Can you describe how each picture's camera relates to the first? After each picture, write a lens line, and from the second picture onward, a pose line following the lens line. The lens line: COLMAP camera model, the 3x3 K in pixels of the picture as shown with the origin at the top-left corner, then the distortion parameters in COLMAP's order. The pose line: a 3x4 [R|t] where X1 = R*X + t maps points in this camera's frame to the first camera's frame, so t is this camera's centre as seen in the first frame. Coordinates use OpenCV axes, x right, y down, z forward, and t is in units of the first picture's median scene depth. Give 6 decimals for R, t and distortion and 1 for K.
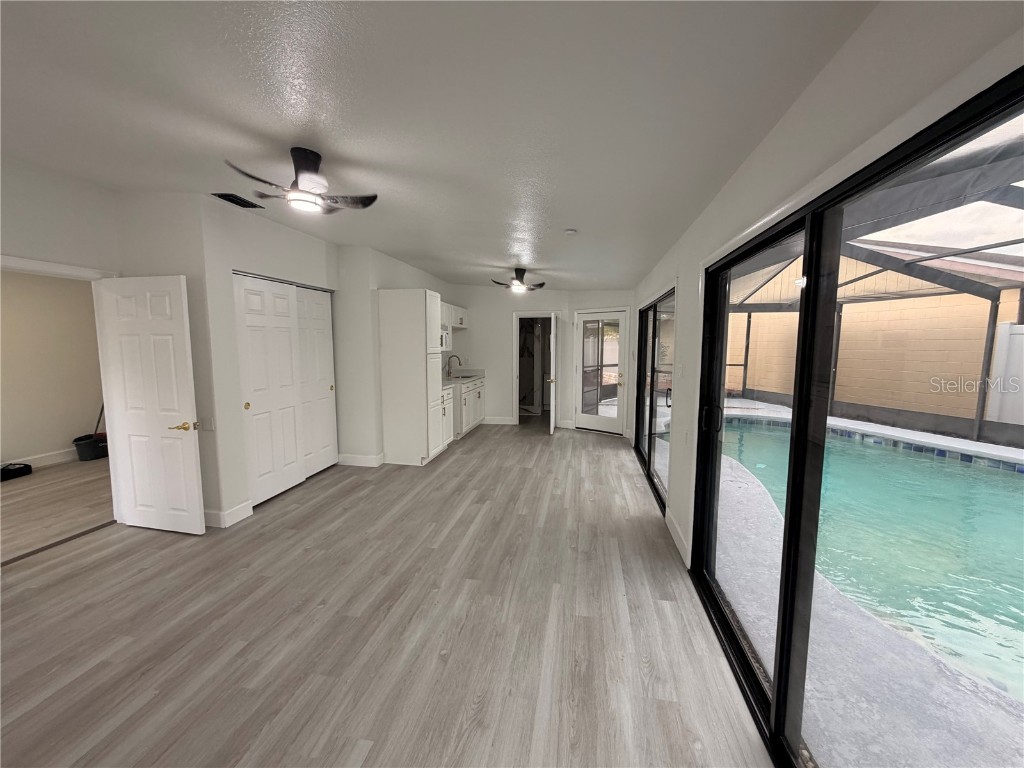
lens RADIAL K [[405.2, 0, 512.9], [0, 405.2, 384.1], [0, 0, 1]] dist [-0.001143, 0.000163]
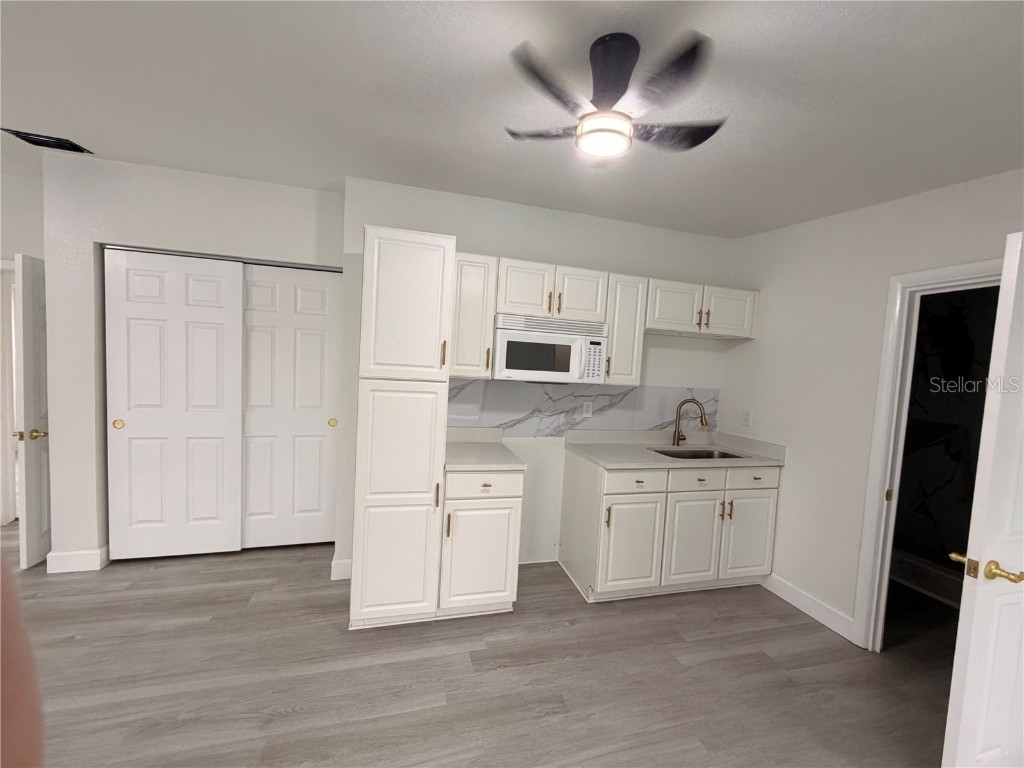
lens RADIAL K [[405.2, 0, 516.3], [0, 405.2, 384.1], [0, 0, 1]] dist [-0.001143, 0.000163]
pose [[0.433243, 0.068211, -0.898692, 0.307771], [-0.142739, 0.989740, 0.006310, -0.119856], [0.889902, 0.125545, 0.438534, 1.220098]]
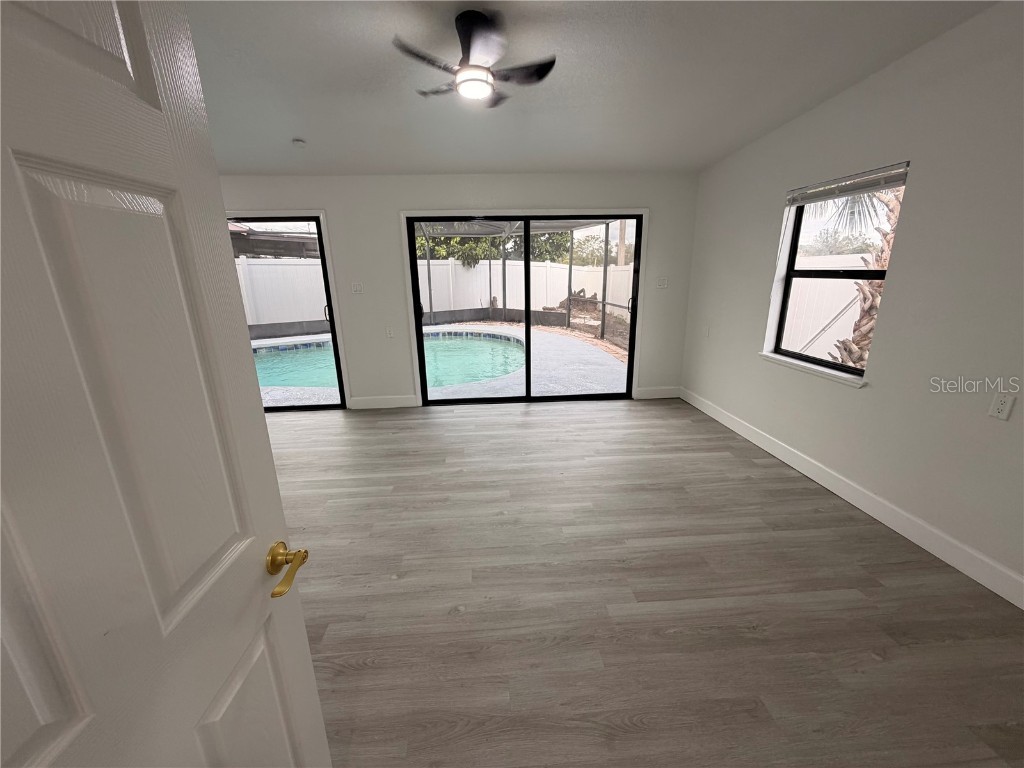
lens RADIAL K [[405.2, 0, 509.9], [0, 405.2, 391.1], [0, 0, 1]] dist [-0.001143, 0.000163]
pose [[-0.248642, -0.278522, 0.927687, -0.857003], [0.114304, 0.942635, 0.313646, -0.058866], [-0.961827, 0.184024, -0.202543, 0.706534]]
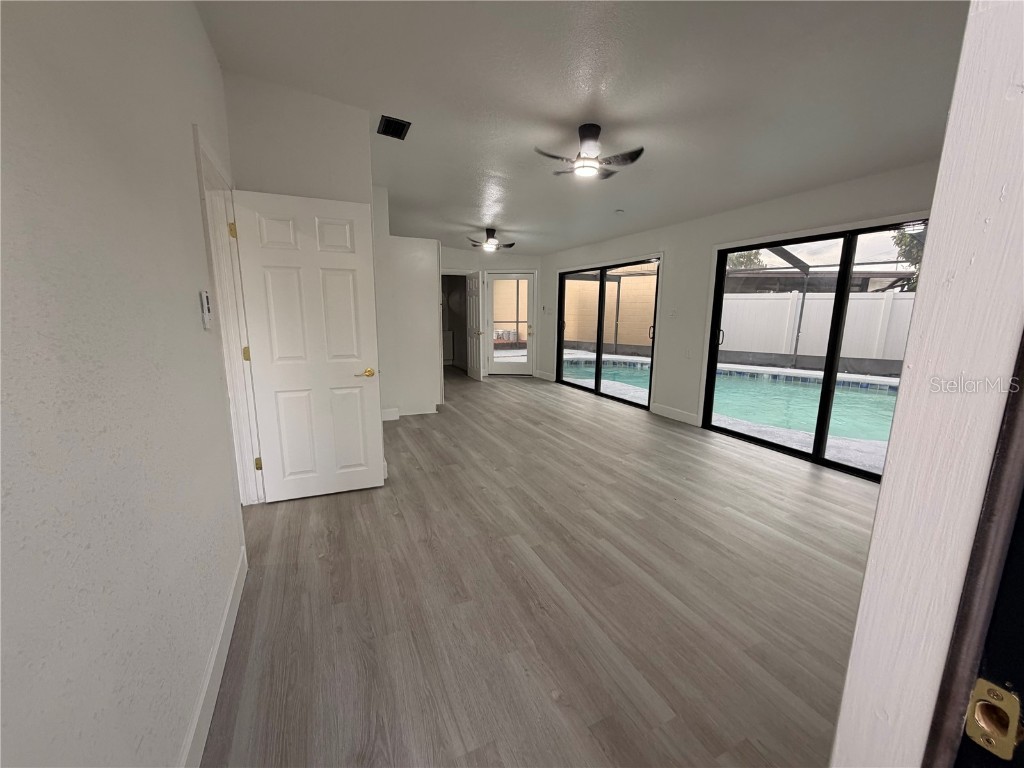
lens RADIAL K [[405.2, 0, 509.1], [0, 405.2, 389.0], [0, 0, 1]] dist [-0.001143, 0.000163]
pose [[0.819309, -0.107447, 0.563194, -0.858383], [0.053374, 0.992311, 0.111668, 0.044079], [-0.570862, -0.061430, 0.818745, 0.046418]]
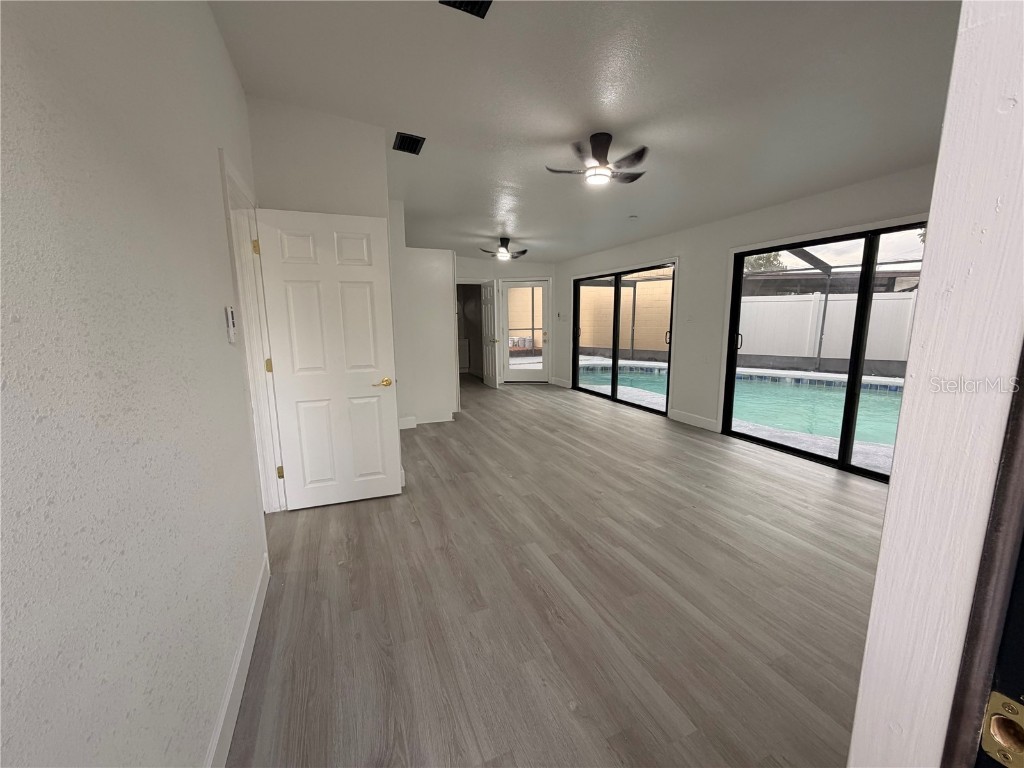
lens RADIAL K [[405.2, 0, 508.8], [0, 405.2, 388.6], [0, 0, 1]] dist [-0.001143, 0.000163]
pose [[0.840369, -0.107083, 0.531332, -0.858177], [0.068924, 0.993444, 0.091204, 0.042234], [-0.537615, -0.040024, 0.842240, 0.041490]]
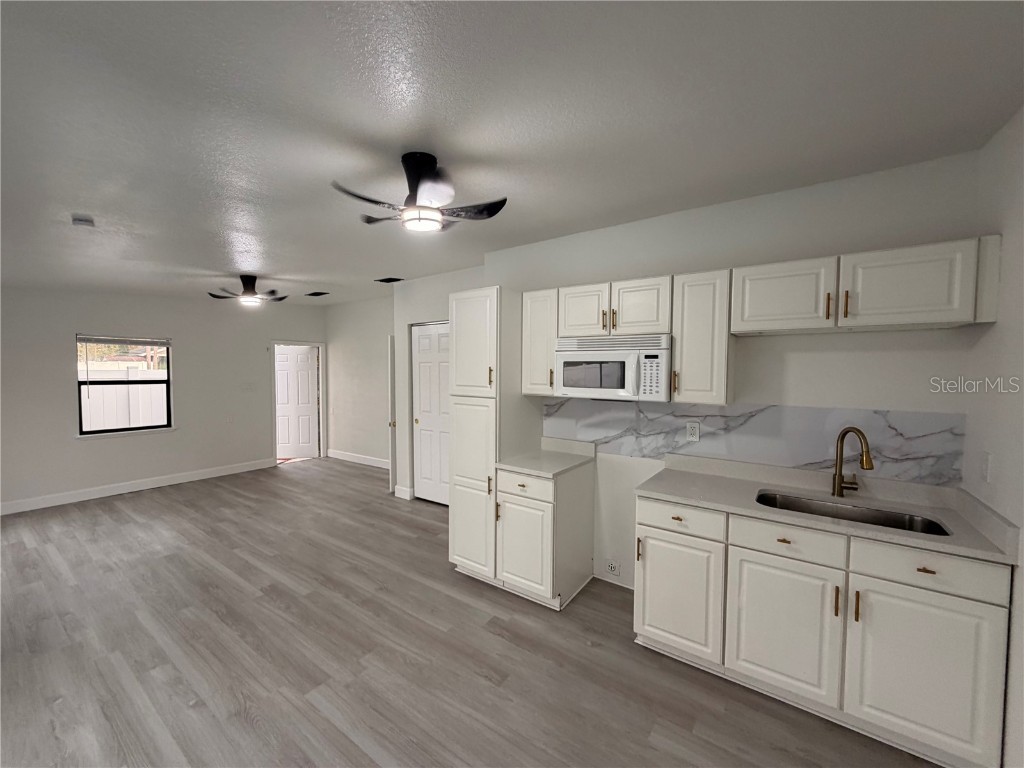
lens RADIAL K [[405.2, 0, 510.6], [0, 405.2, 384.8], [0, 0, 1]] dist [-0.001143, 0.000163]
pose [[-0.429720, 0.025212, -0.902610, 0.404318], [-0.098108, 0.992389, 0.074427, -0.186654], [0.897617, 0.120536, -0.423975, 1.713749]]
